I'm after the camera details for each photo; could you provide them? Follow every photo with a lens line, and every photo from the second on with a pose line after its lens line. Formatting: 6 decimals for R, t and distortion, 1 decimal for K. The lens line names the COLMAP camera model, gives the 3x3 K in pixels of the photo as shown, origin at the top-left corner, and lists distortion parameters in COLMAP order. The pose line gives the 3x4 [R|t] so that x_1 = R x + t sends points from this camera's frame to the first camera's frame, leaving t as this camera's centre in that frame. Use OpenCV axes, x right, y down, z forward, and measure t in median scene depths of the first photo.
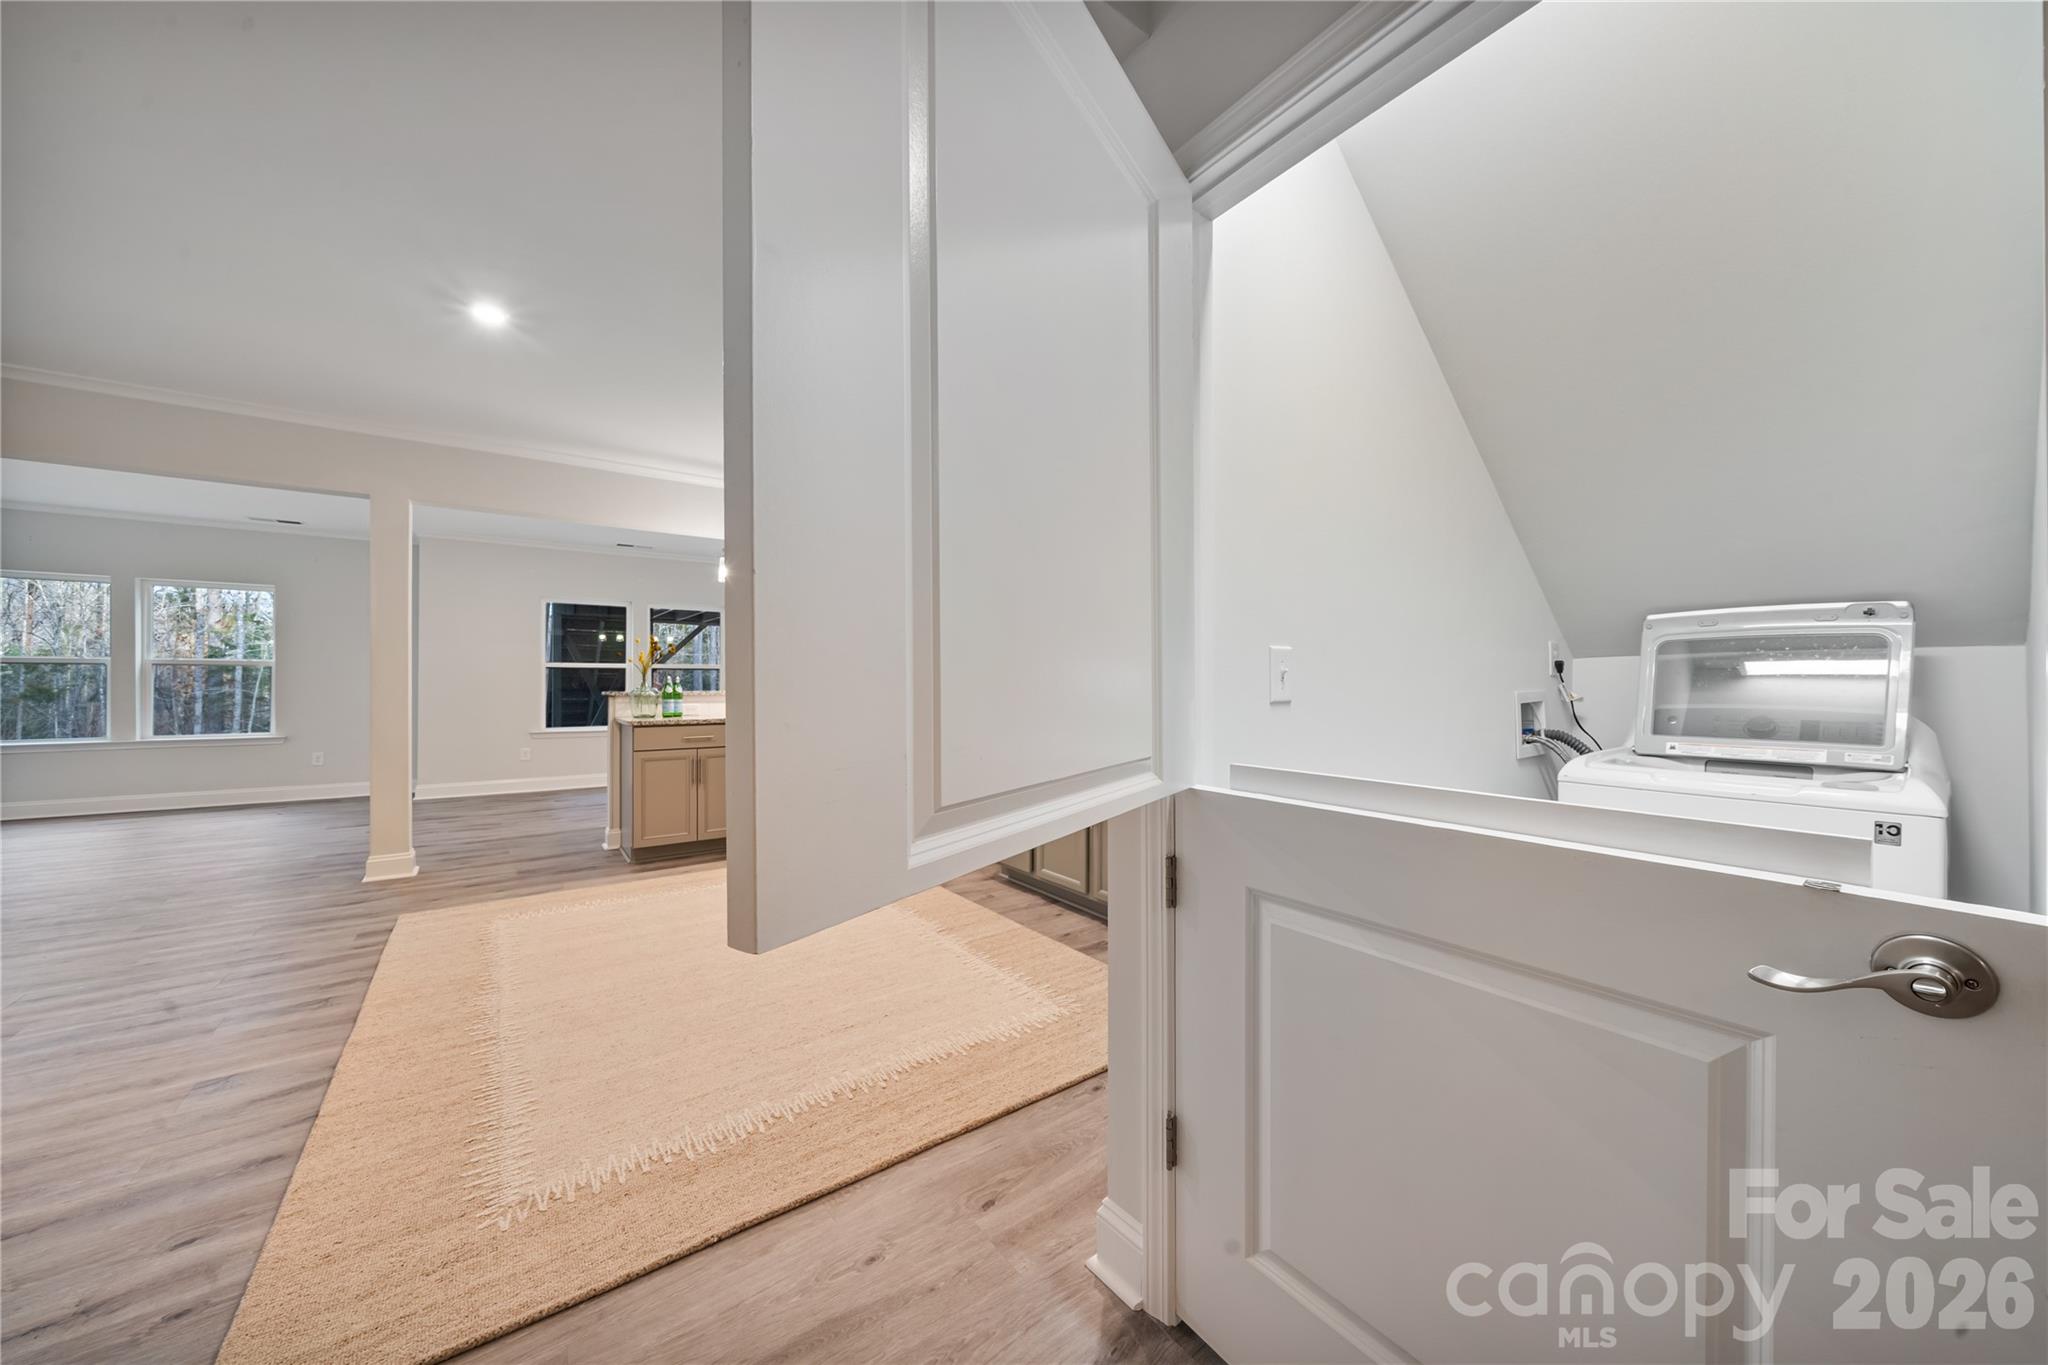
lens RADIAL K [[711.5, 0, 1023.0], [0, 711.5, 686.6], [0, 0, 1]] dist [0.002946, -0.000079]
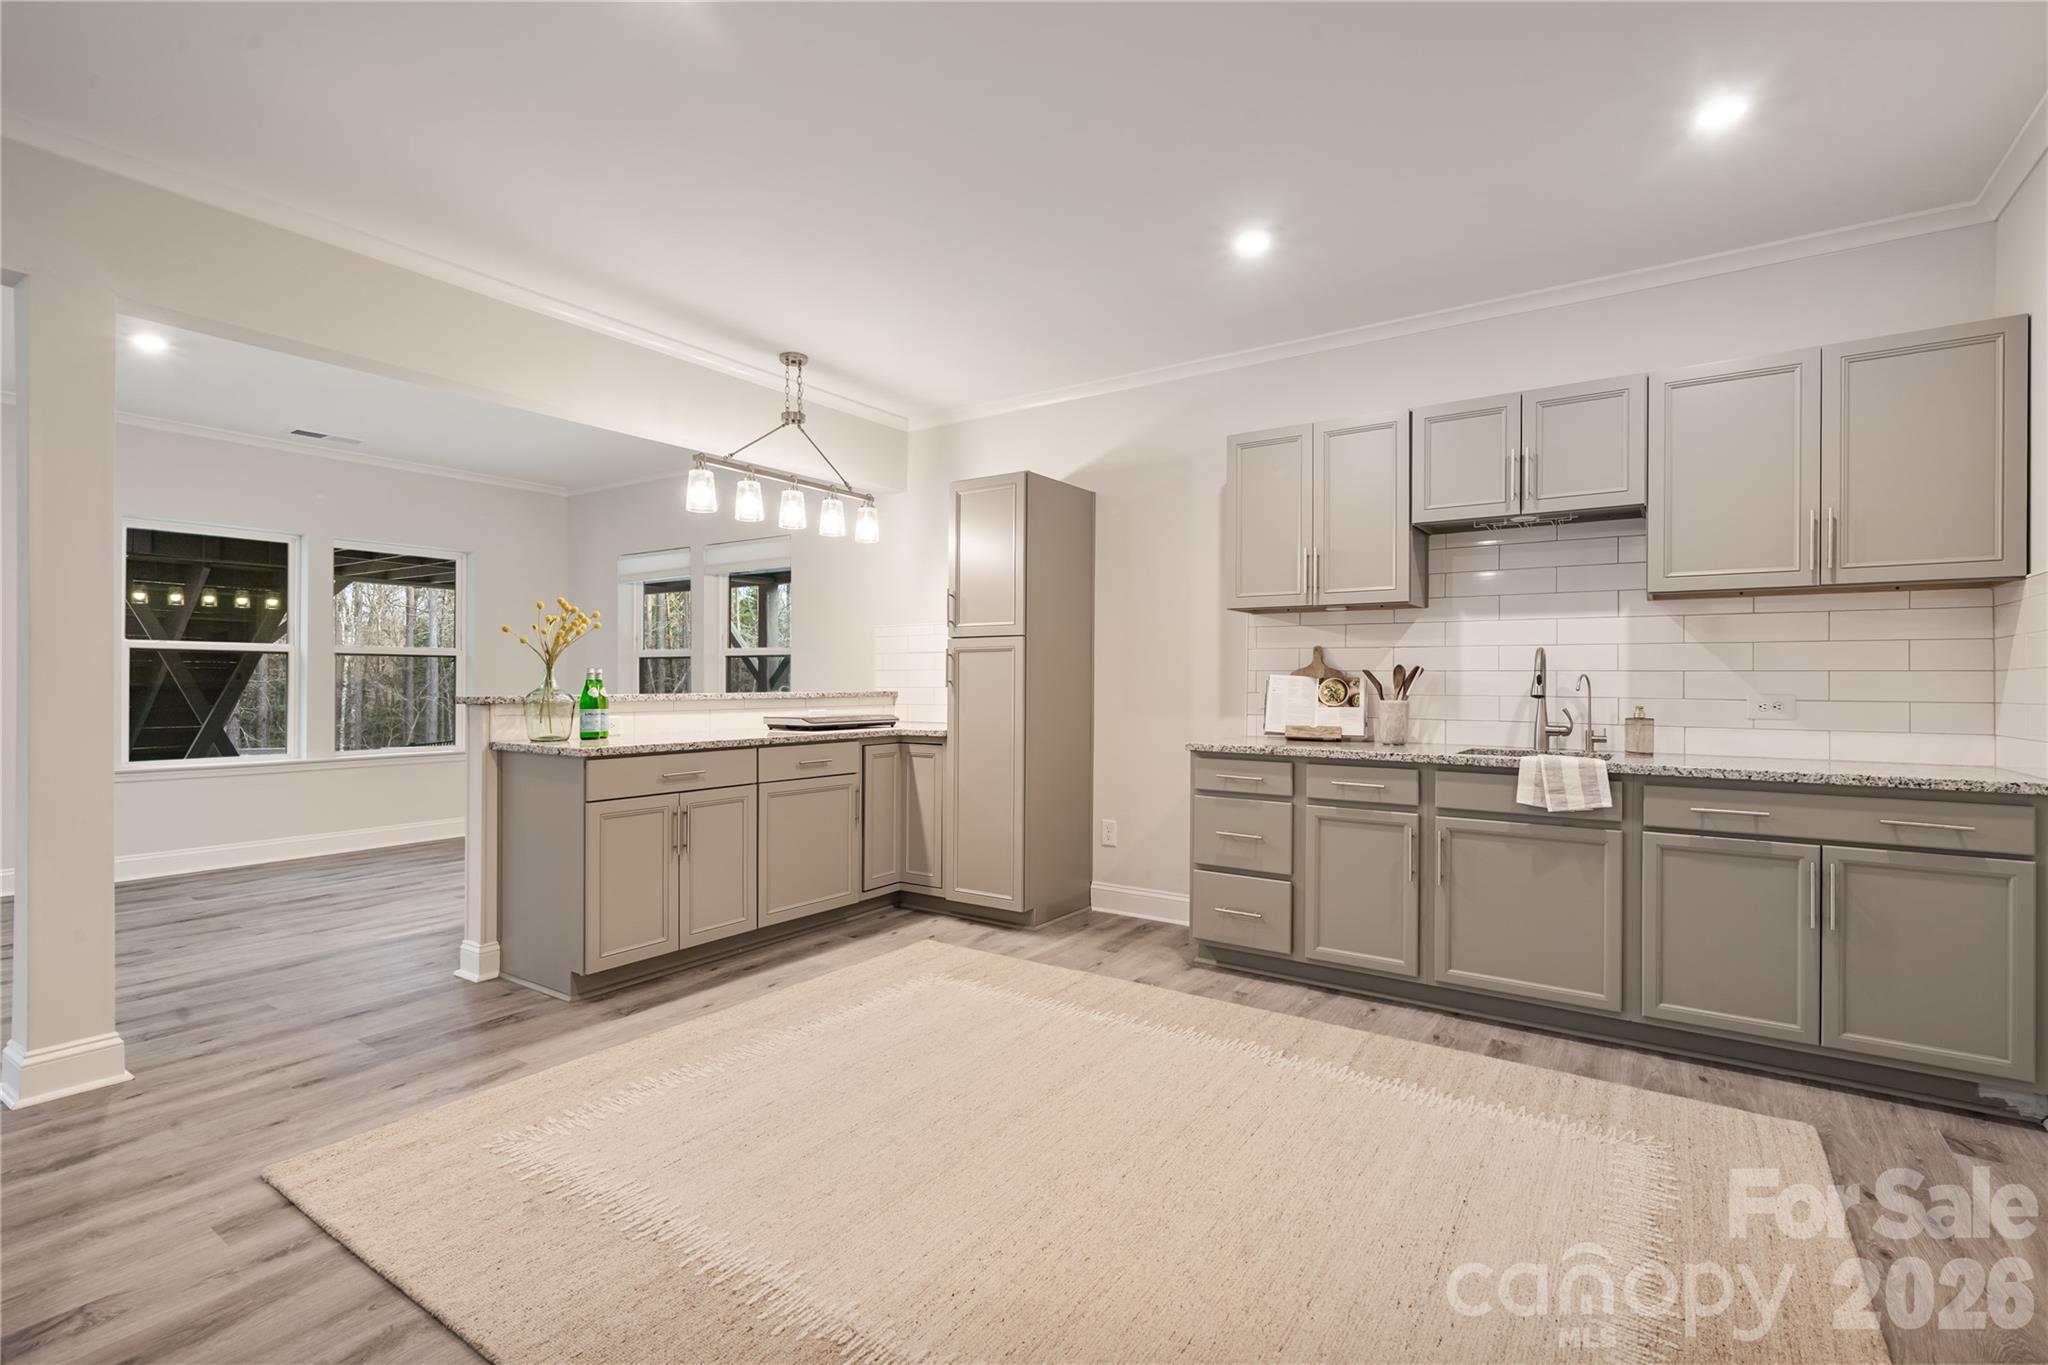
lens RADIAL K [[946.4, 0, 1031.8], [0, 946.4, 679.0], [0, 0, 1]] dist [0.009763, 0.000740]
pose [[0.942126, 0.003342, 0.335242, -0.456092], [-0.000828, 0.999970, -0.007642, -0.000672], [-0.335258, 0.006922, 0.942101, 0.172106]]
